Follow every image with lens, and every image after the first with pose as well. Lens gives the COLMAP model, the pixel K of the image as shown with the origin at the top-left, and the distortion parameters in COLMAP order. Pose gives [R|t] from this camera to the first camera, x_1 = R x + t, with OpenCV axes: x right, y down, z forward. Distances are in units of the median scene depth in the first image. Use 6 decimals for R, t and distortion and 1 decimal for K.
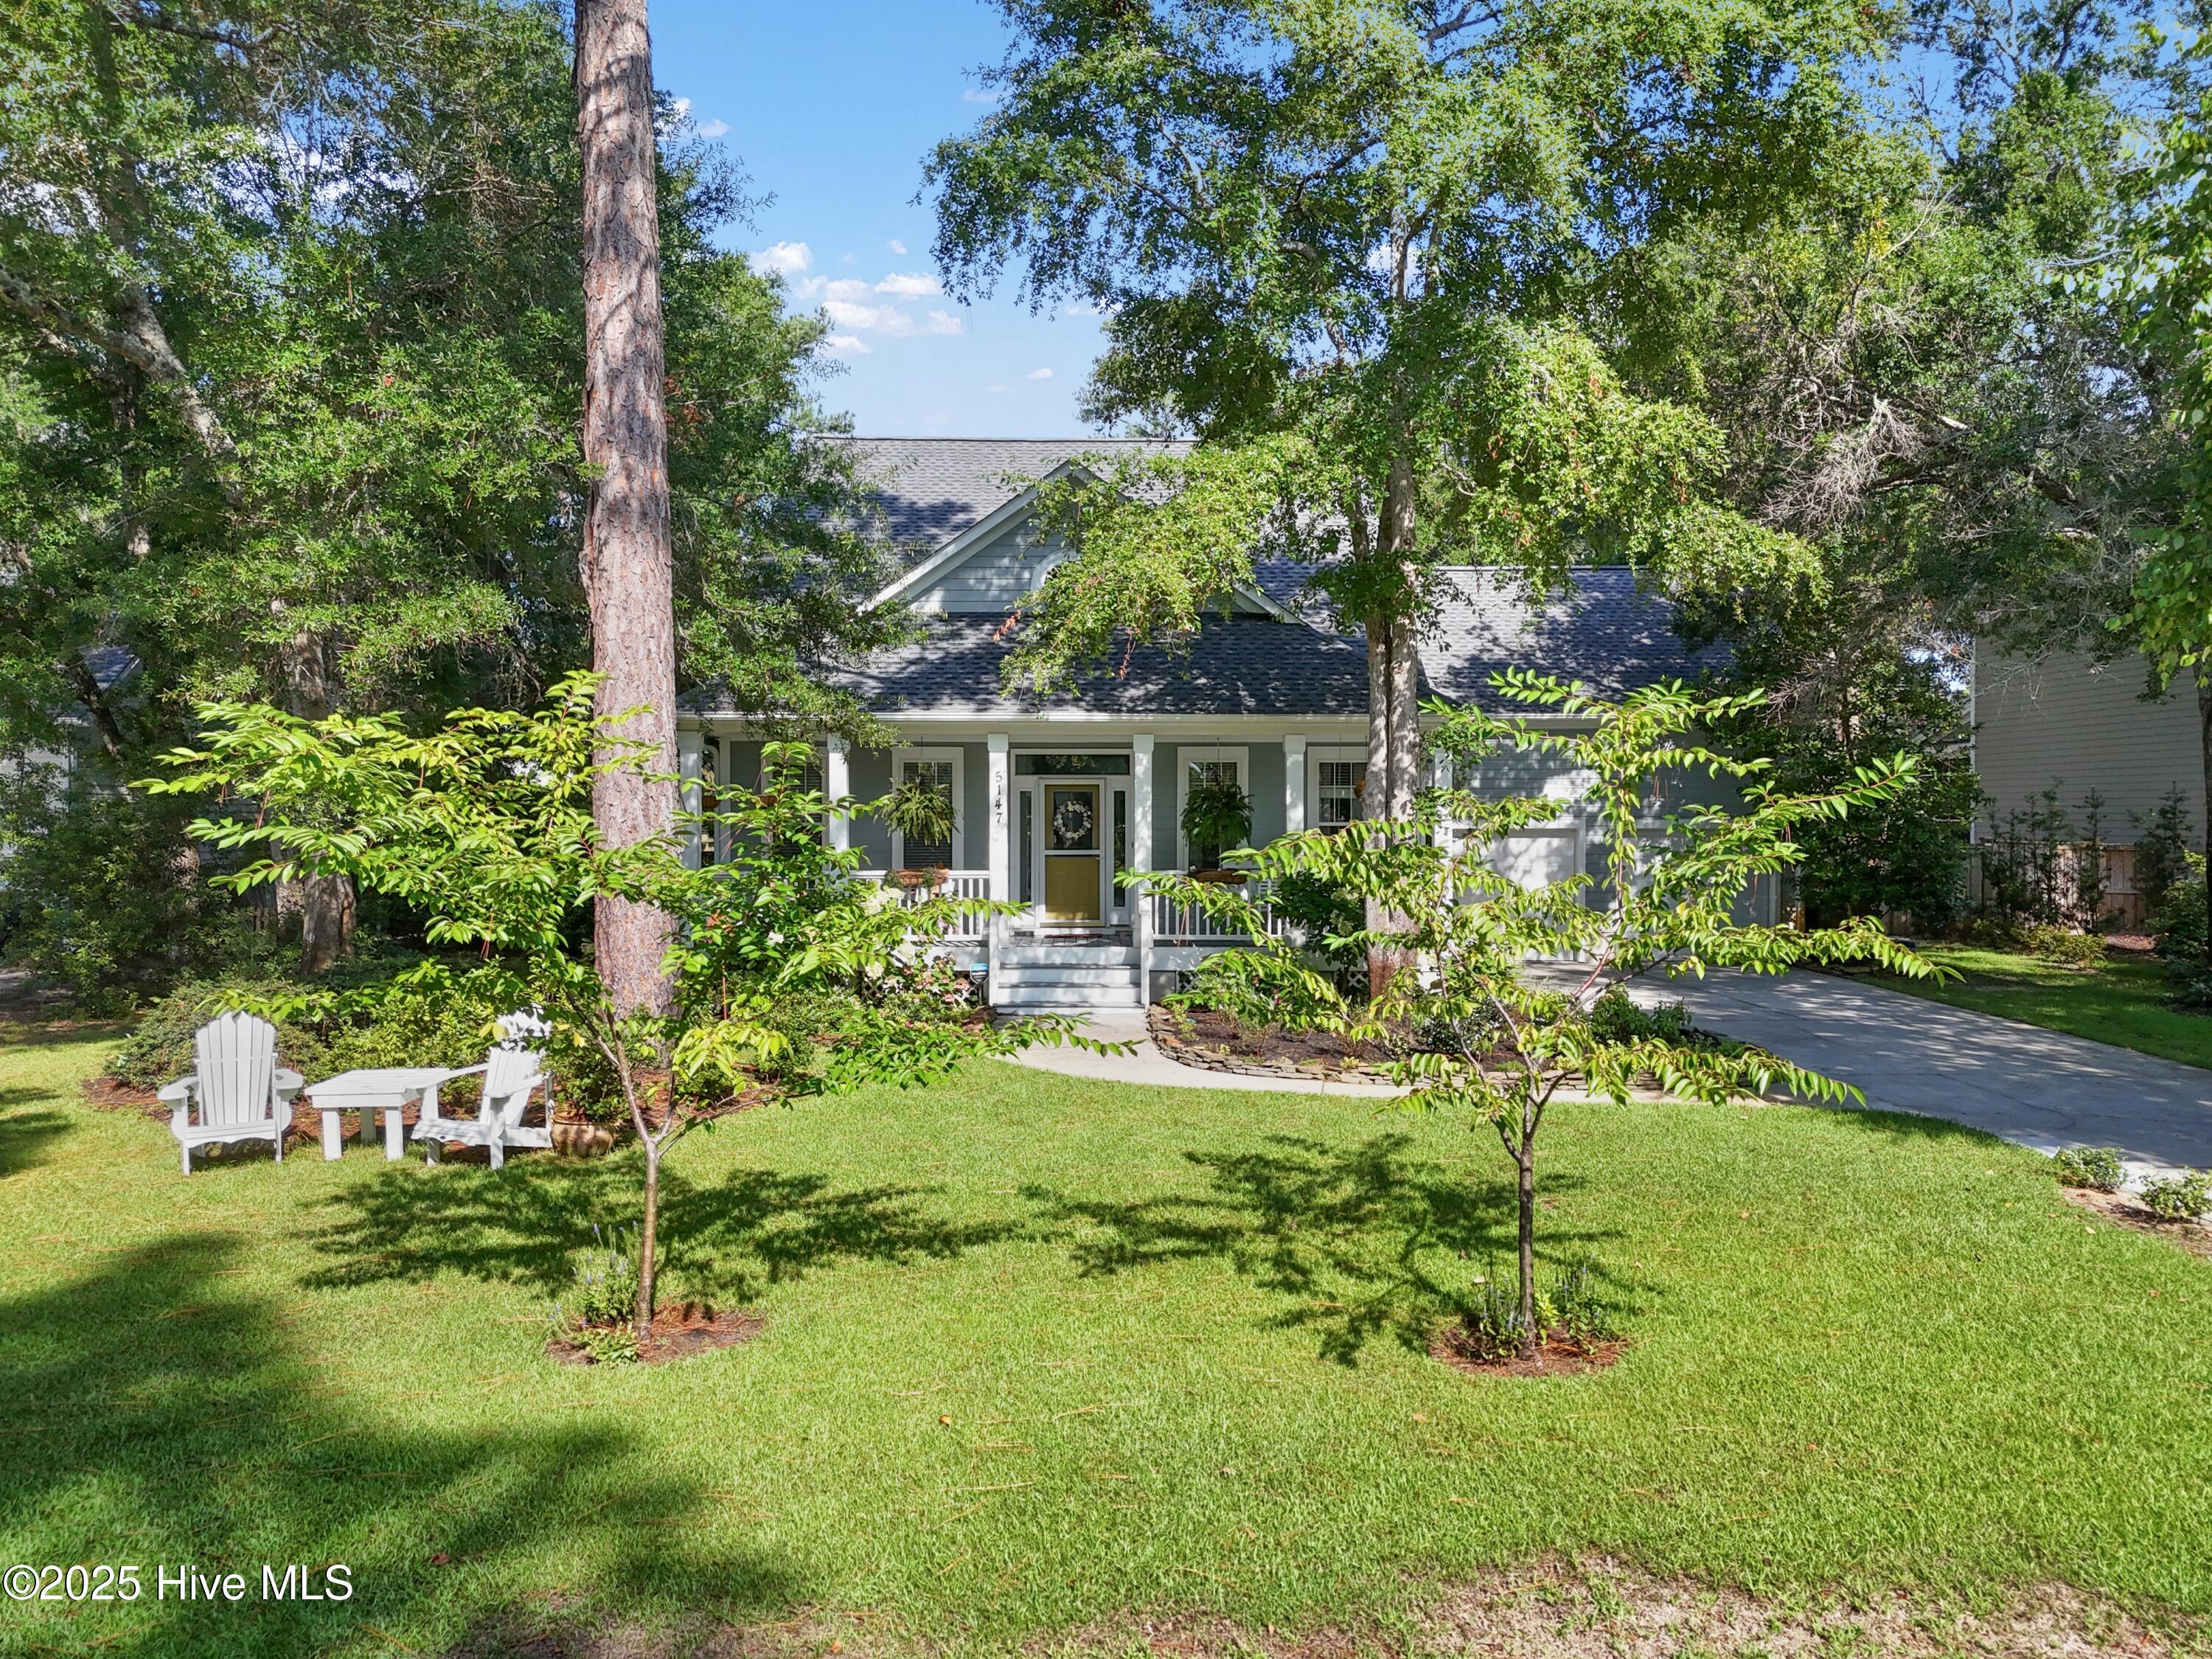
lens RADIAL K [[1626.9, 0, 1097.3], [0, 1626.9, 832.7], [0, 0, 1]] dist [0.028074, -0.021027]
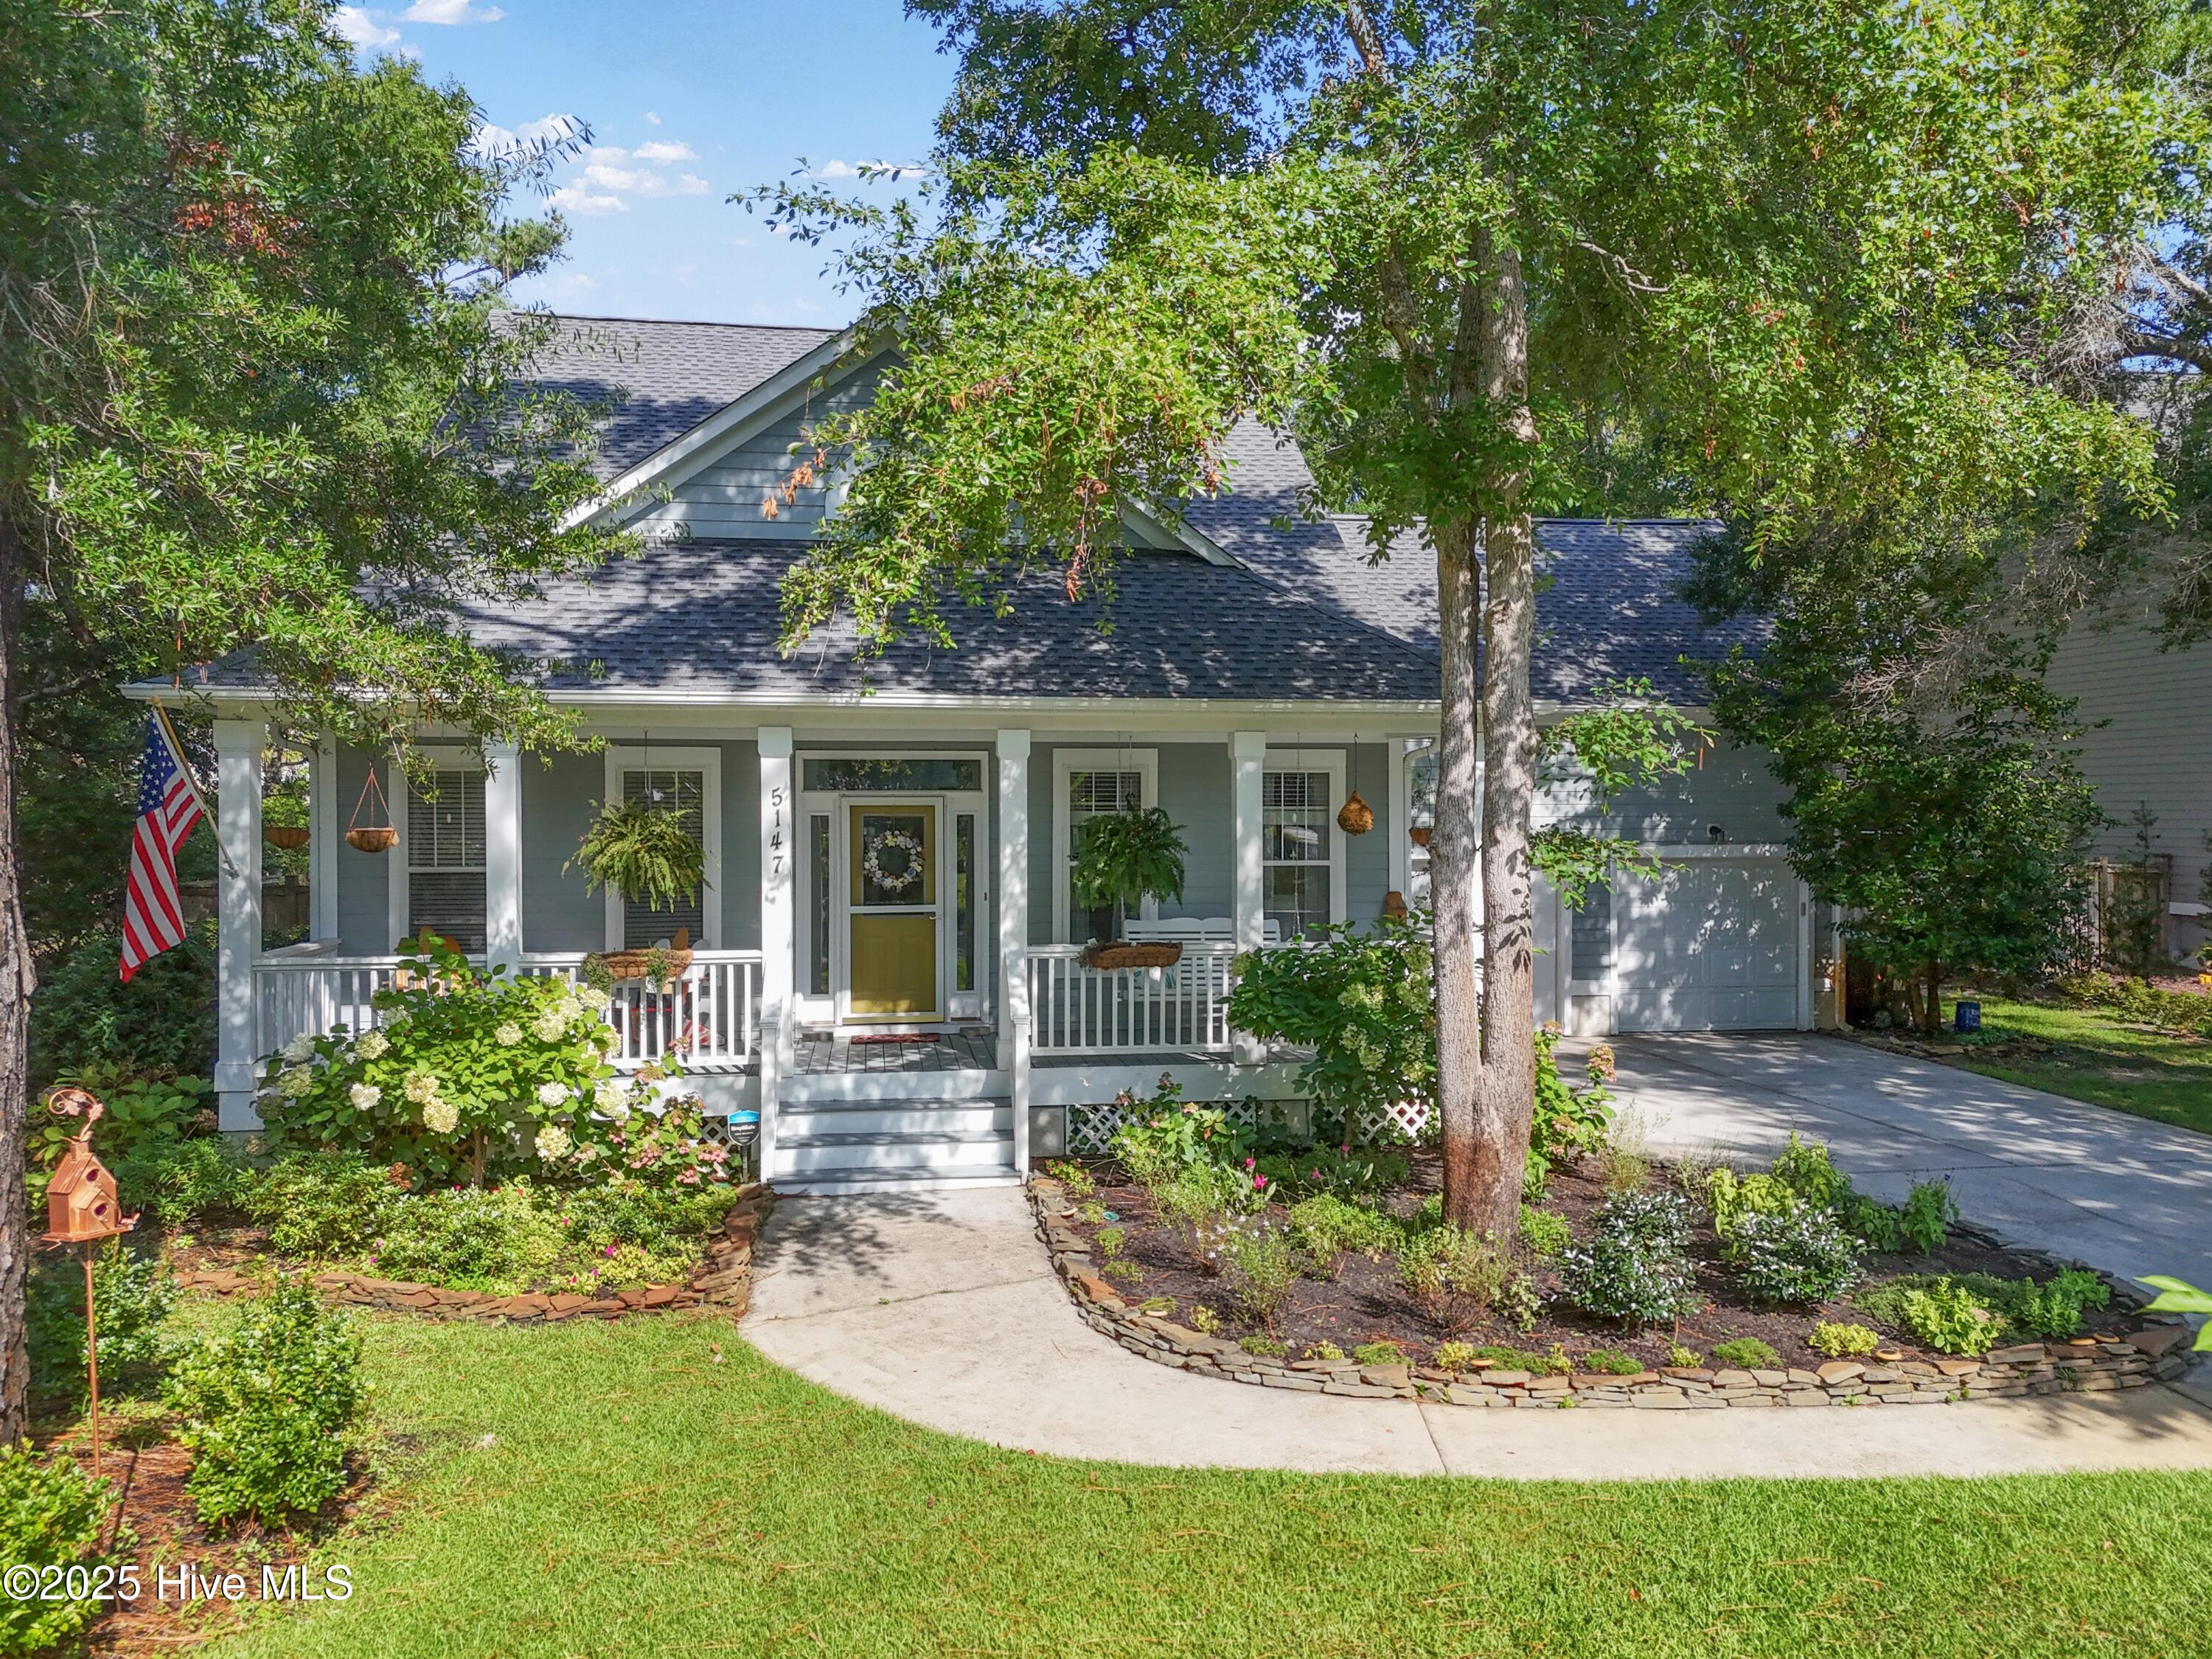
lens RADIAL K [[1626.9, 0, 1154.4], [0, 1626.9, 831.5], [0, 0, 1]] dist [0.028074, -0.021027]
pose [[0.986405, -0.005622, 0.164237, -0.020683], [0.005371, 0.999984, 0.001971, -0.021996], [-0.164246, -0.001062, 0.986419, 0.370288]]
